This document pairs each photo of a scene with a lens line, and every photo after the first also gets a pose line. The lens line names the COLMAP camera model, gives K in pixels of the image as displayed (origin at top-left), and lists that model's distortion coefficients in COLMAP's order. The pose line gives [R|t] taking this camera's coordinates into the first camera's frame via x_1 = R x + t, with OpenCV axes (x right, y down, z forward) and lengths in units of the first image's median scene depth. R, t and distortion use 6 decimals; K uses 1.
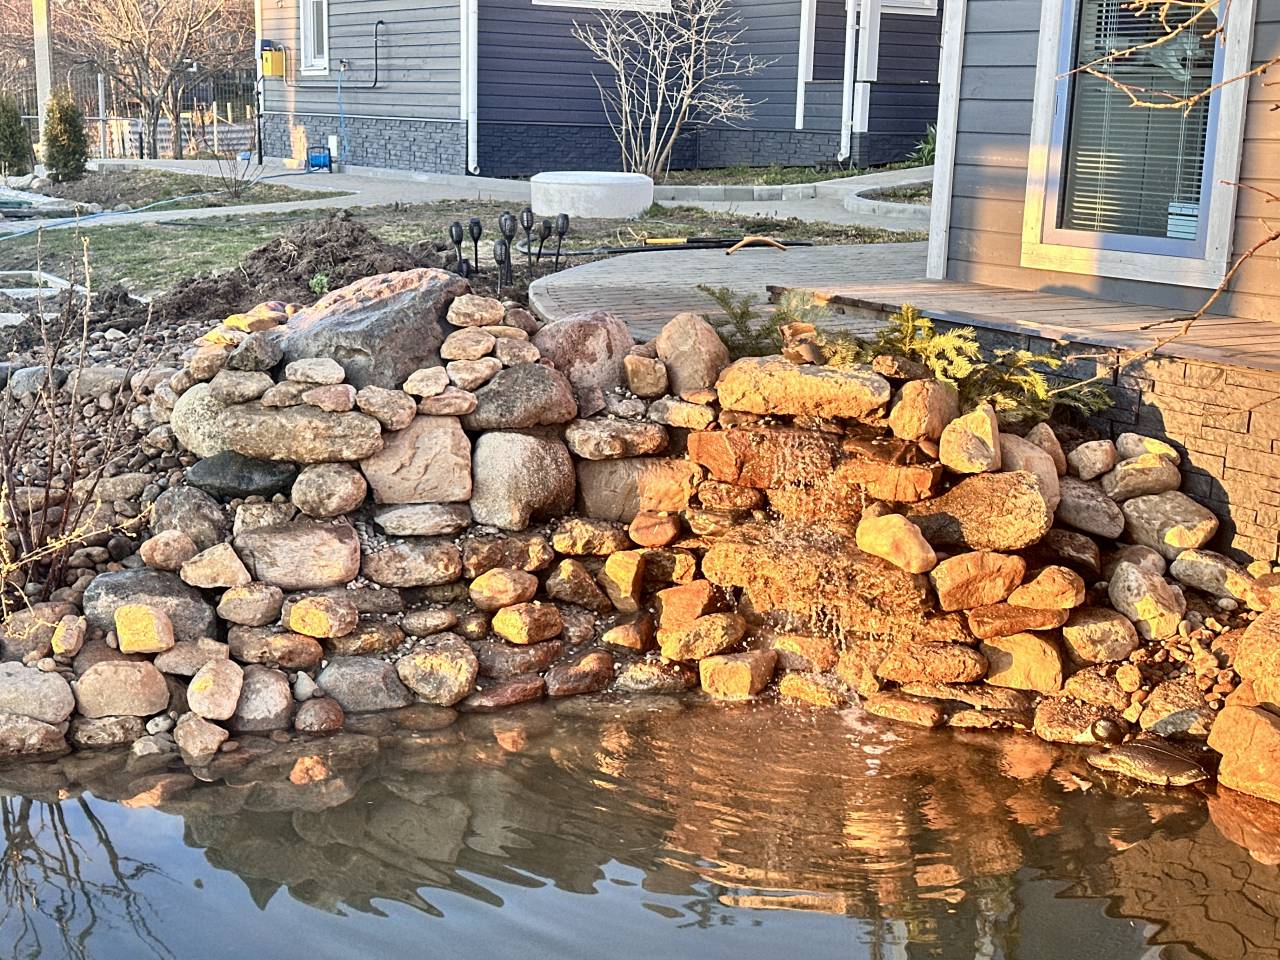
lens RADIAL K [[1771.9, 0, 645.5], [0, 1771.9, 479.2], [0, 0, 1]] dist [0.157629, -0.050613]
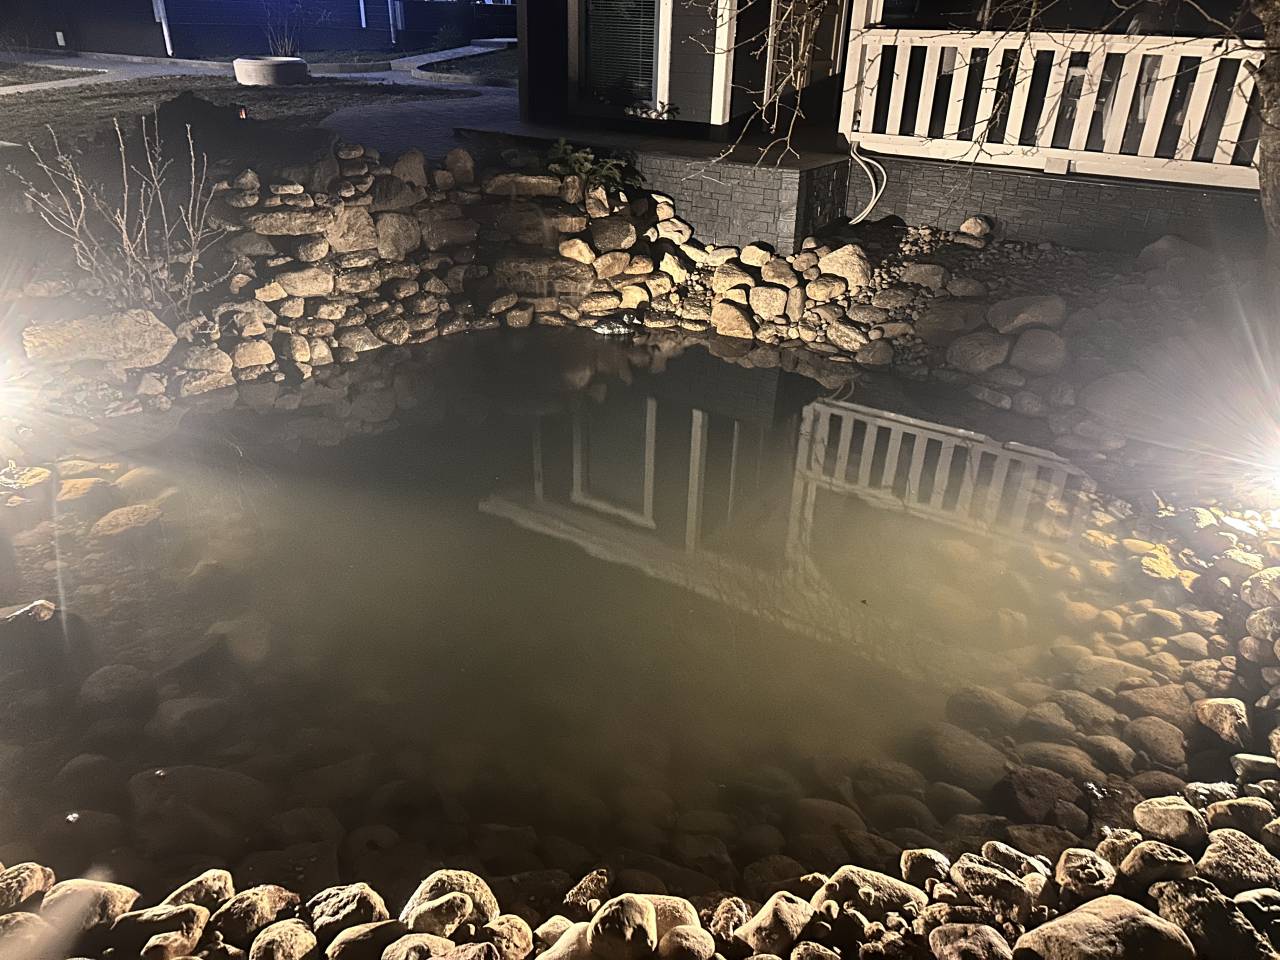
lens RADIAL K [[894.2, 0, 640.0], [0, 894.2, 480.0], [0, 0, 1]] dist [0.150859, -0.283172]
pose [[0.916155, -0.181898, 0.357172, -0.252411], [0.076834, 0.954270, 0.288904, -0.013017], [-0.393390, -0.237238, 0.888236, -0.144692]]
